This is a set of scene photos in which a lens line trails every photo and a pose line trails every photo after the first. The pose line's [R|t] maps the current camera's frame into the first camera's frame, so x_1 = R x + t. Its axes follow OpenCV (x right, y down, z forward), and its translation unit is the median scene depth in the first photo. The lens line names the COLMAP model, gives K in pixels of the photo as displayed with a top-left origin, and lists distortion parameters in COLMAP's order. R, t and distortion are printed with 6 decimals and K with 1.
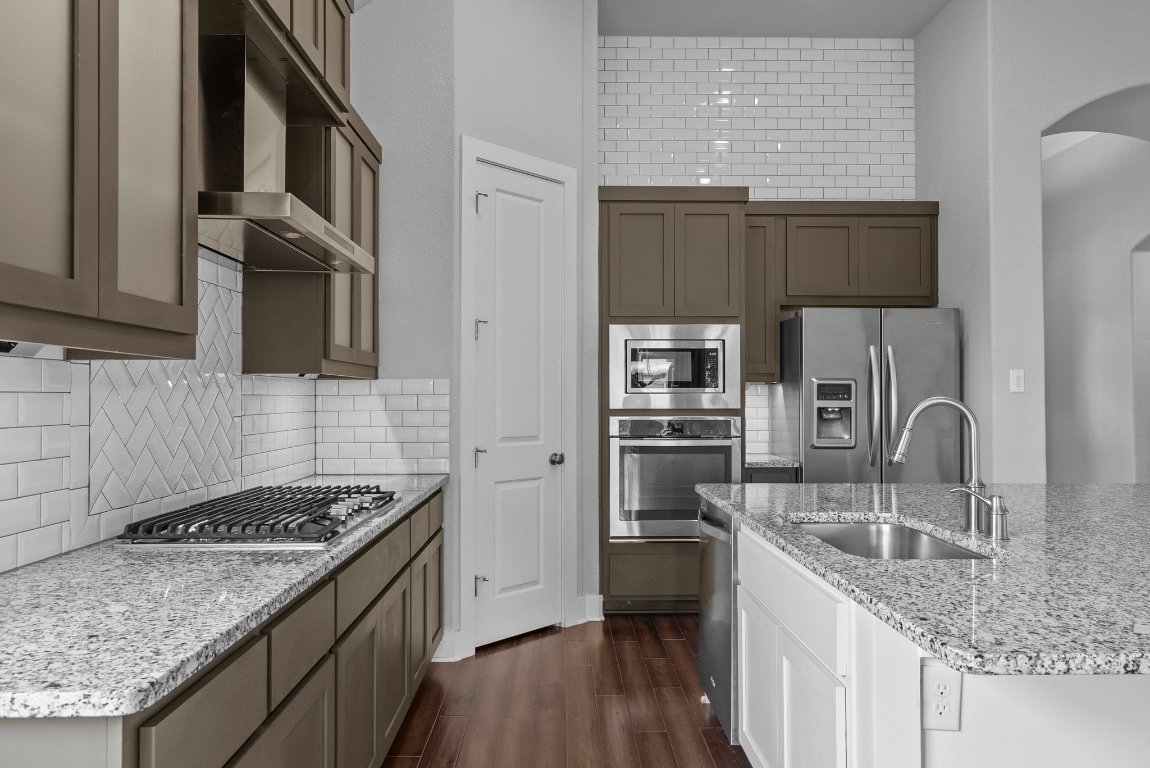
lens RADIAL K [[778.1, 0, 580.0], [0, 778.1, 383.7], [0, 0, 1]] dist [-0.005433, 0.004488]
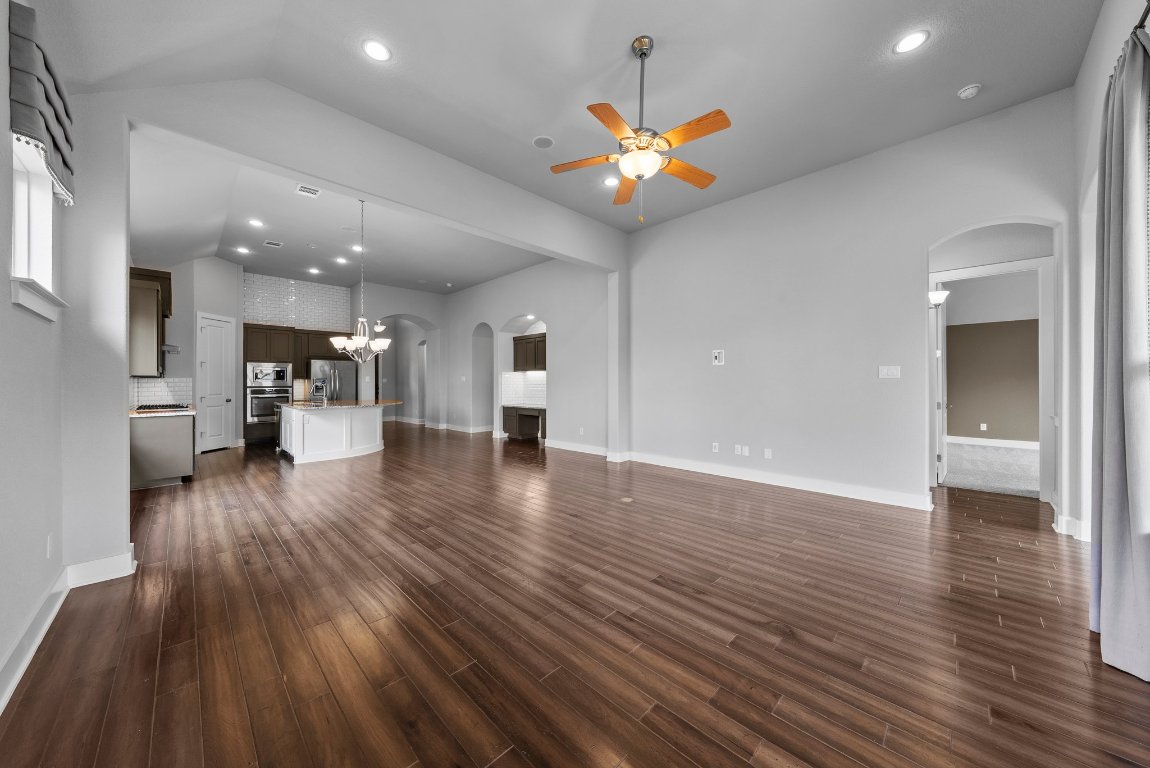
lens RADIAL K [[395.2, 0, 575.1], [0, 395.2, 383.2], [0, 0, 1]] dist [-0.005635, -0.000011]
pose [[0.727025, -0.000843, 0.686611, -0.106885], [-0.014661, 0.999752, 0.016752, -0.033372], [-0.686455, -0.022245, 0.726832, -1.336796]]
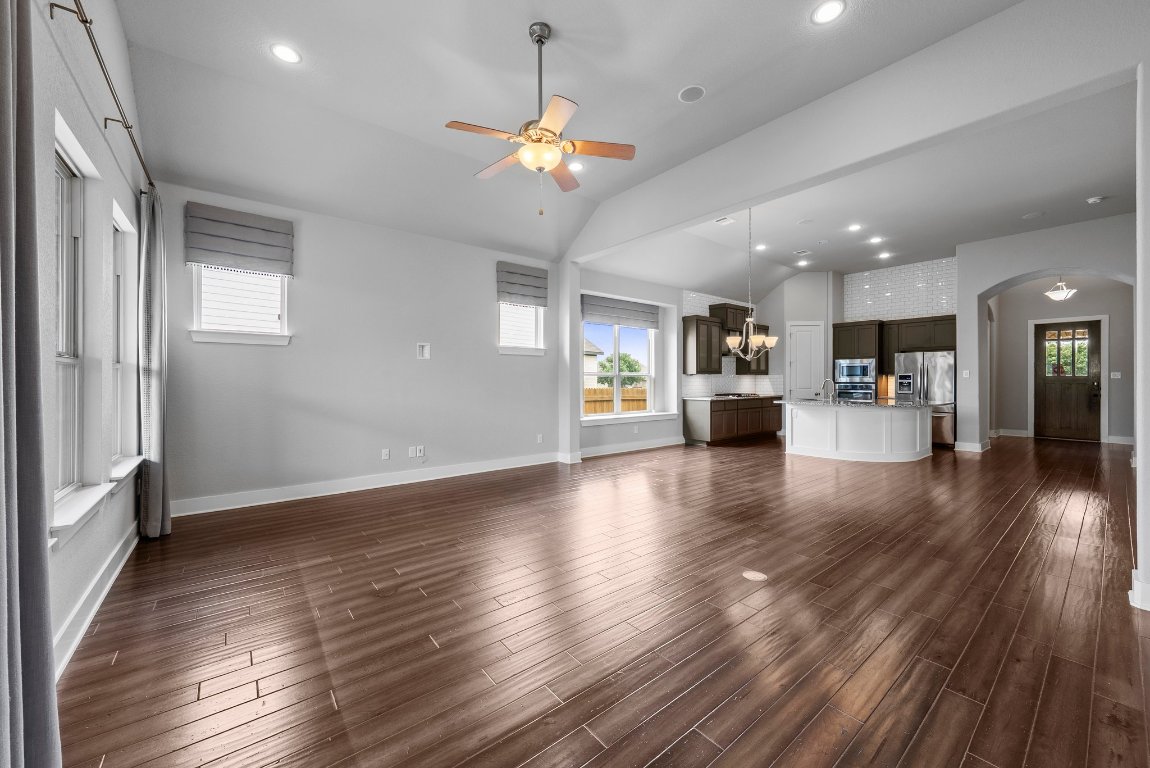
lens RADIAL K [[429.7, 0, 573.5], [0, 429.7, 379.9], [0, 0, 1]] dist [-0.000352, 0.000002]
pose [[0.602964, 0.004519, -0.797756, 0.952840], [0.015653, 0.999724, 0.017494, -0.034544], [0.797615, -0.023036, 0.602727, -1.313490]]
